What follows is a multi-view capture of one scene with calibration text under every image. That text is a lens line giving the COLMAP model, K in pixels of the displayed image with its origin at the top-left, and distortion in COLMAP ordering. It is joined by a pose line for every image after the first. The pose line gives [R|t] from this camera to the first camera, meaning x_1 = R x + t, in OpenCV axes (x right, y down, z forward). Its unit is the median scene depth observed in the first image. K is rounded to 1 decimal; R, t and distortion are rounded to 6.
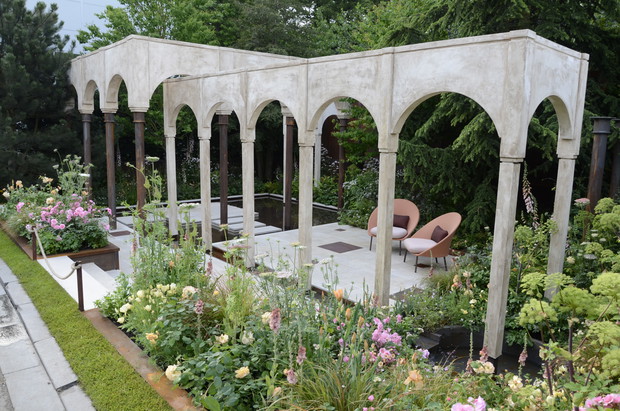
lens RADIAL K [[468.3, 0, 309.6], [0, 468.3, 204.9], [0, 0, 1]] dist [-0.039373, -0.003431]
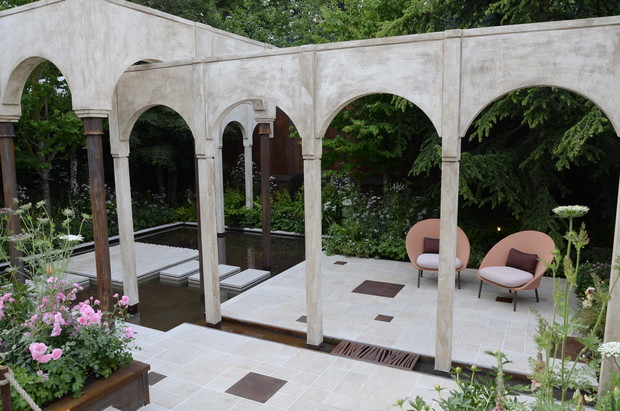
lens RADIAL K [[468.3, 0, 311.2], [0, 468.3, 206.6], [0, 0, 1]] dist [-0.039373, -0.003431]
pose [[0.926730, -0.085019, 0.365982, -0.343932], [0.091099, 0.995842, 0.000658, -0.061142], [-0.364516, 0.032731, 0.930622, 0.349500]]
